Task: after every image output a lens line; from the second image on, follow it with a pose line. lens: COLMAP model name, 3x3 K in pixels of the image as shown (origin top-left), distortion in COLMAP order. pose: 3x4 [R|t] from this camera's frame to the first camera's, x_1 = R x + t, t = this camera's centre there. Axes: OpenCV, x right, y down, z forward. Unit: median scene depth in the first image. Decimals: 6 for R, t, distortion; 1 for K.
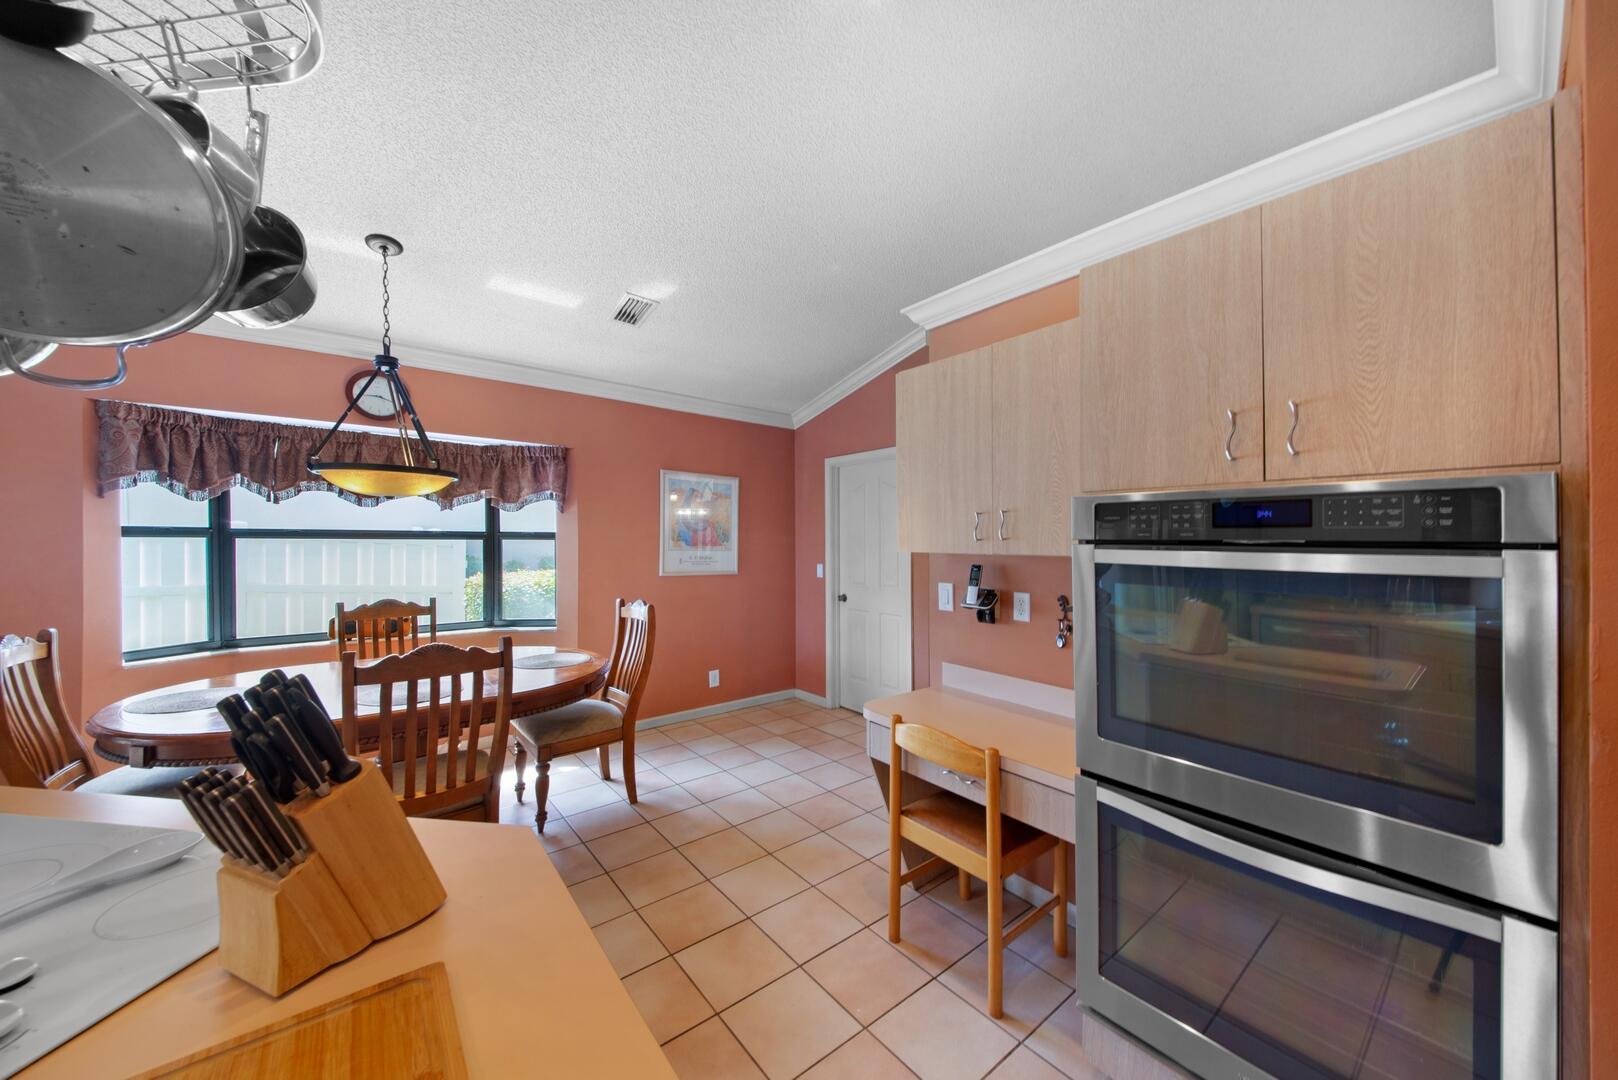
lens RADIAL K [[581.6, 0, 822.7], [0, 581.6, 541.6], [0, 0, 1]] dist [0.001121, -0.002784]
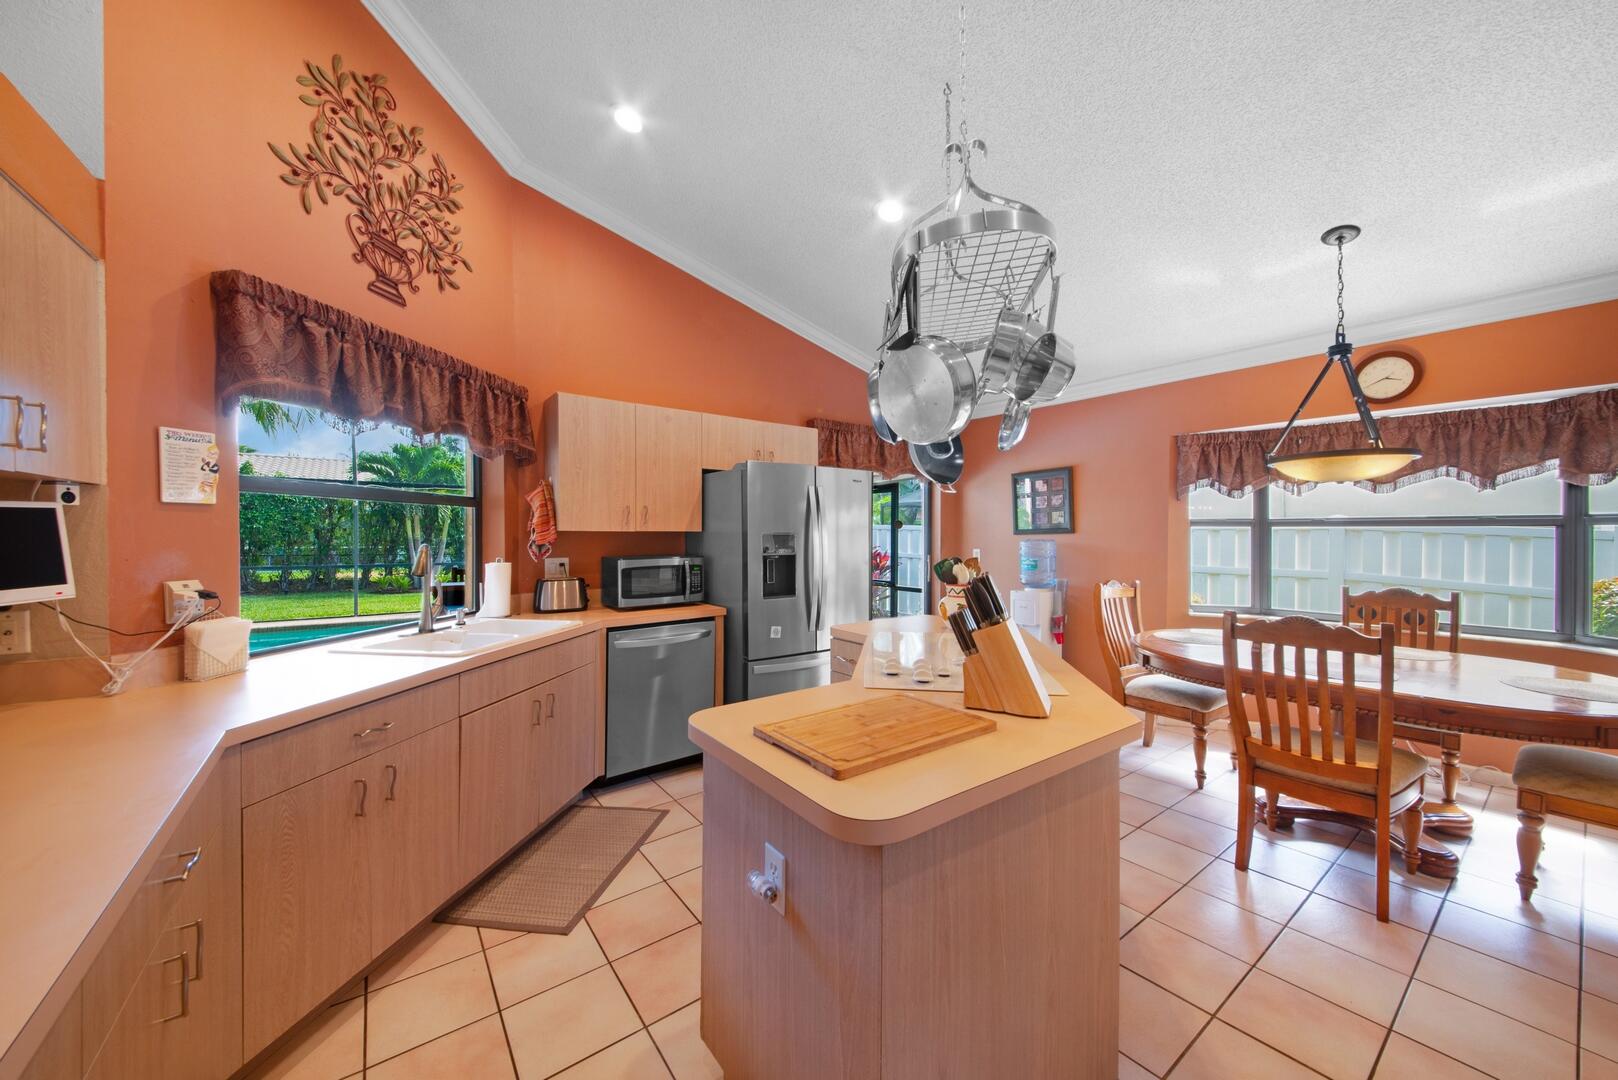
lens RADIAL K [[581.6, 0, 806.0], [0, 581.6, 535.9], [0, 0, 1]] dist [0.001121, -0.002784]
pose [[-0.055882, -0.004634, -0.998427, 0.267046], [-0.004908, 0.999978, -0.004367, 0.023864], [0.998425, 0.004656, -0.055903, 0.096316]]
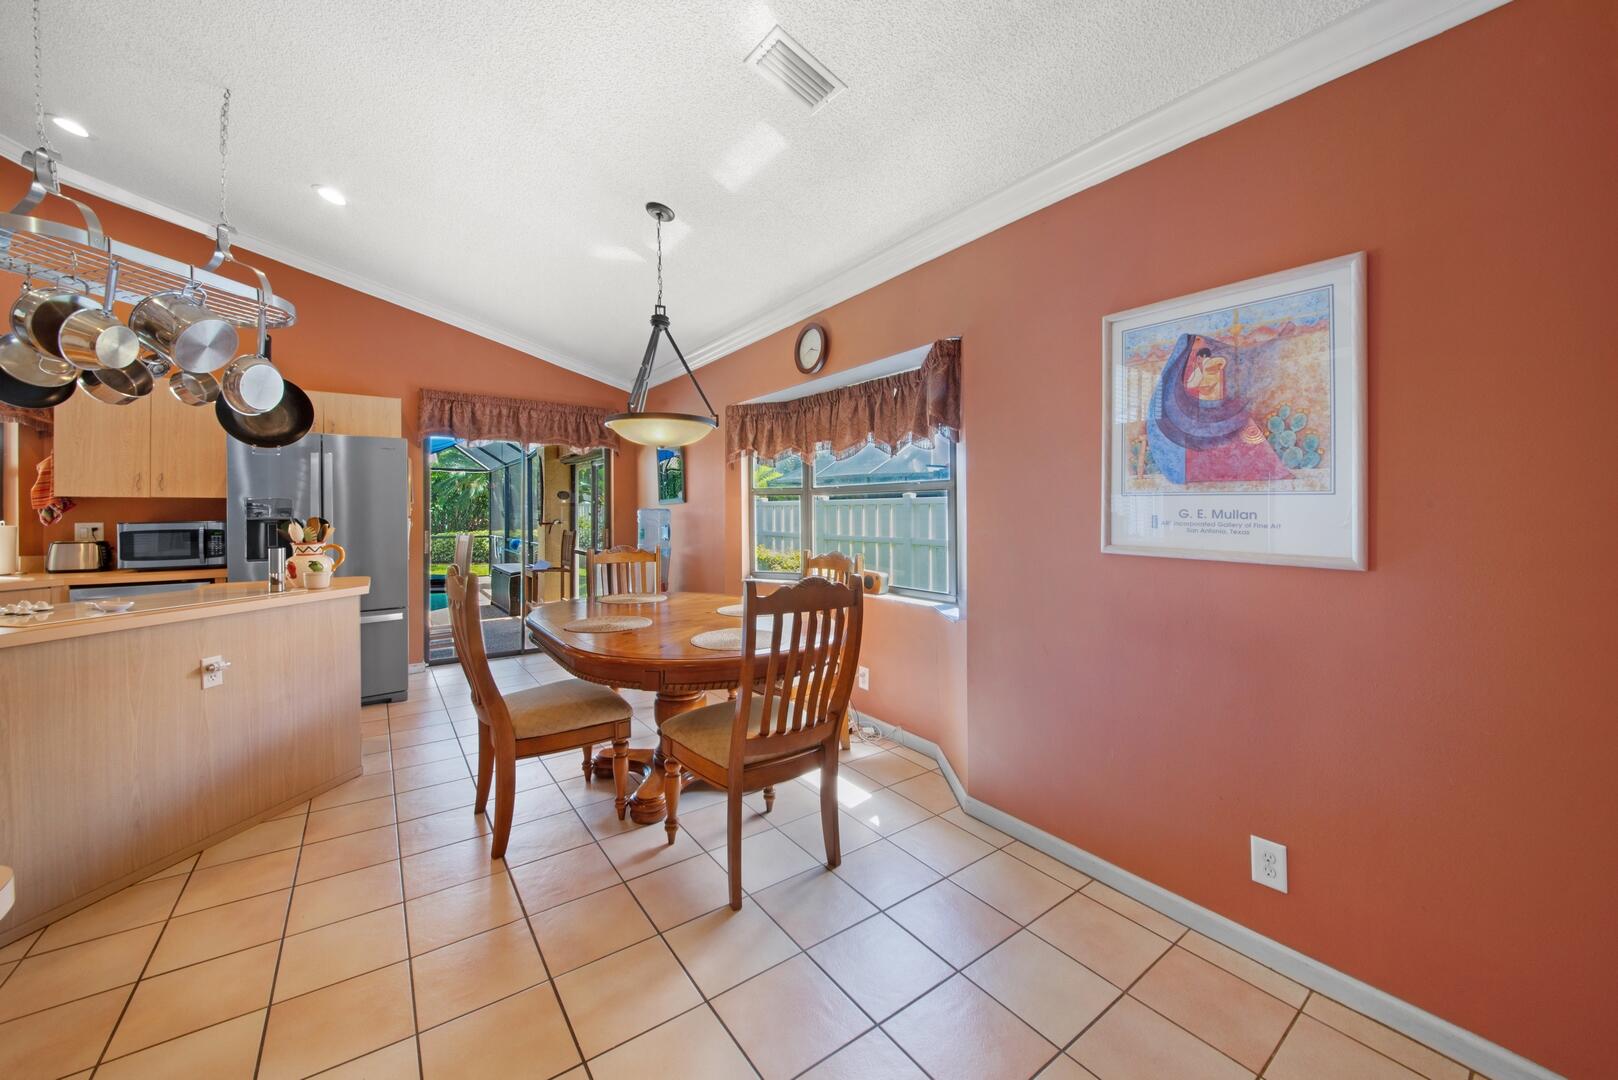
lens RADIAL K [[581.6, 0, 792.1], [0, 581.6, 516.6], [0, 0, 1]] dist [0.001121, -0.002784]
pose [[-0.065274, -0.002652, -0.997864, 0.255360], [-0.006128, 0.999979, -0.002257, 0.045370], [0.997849, 0.005967, -0.065289, 1.048662]]
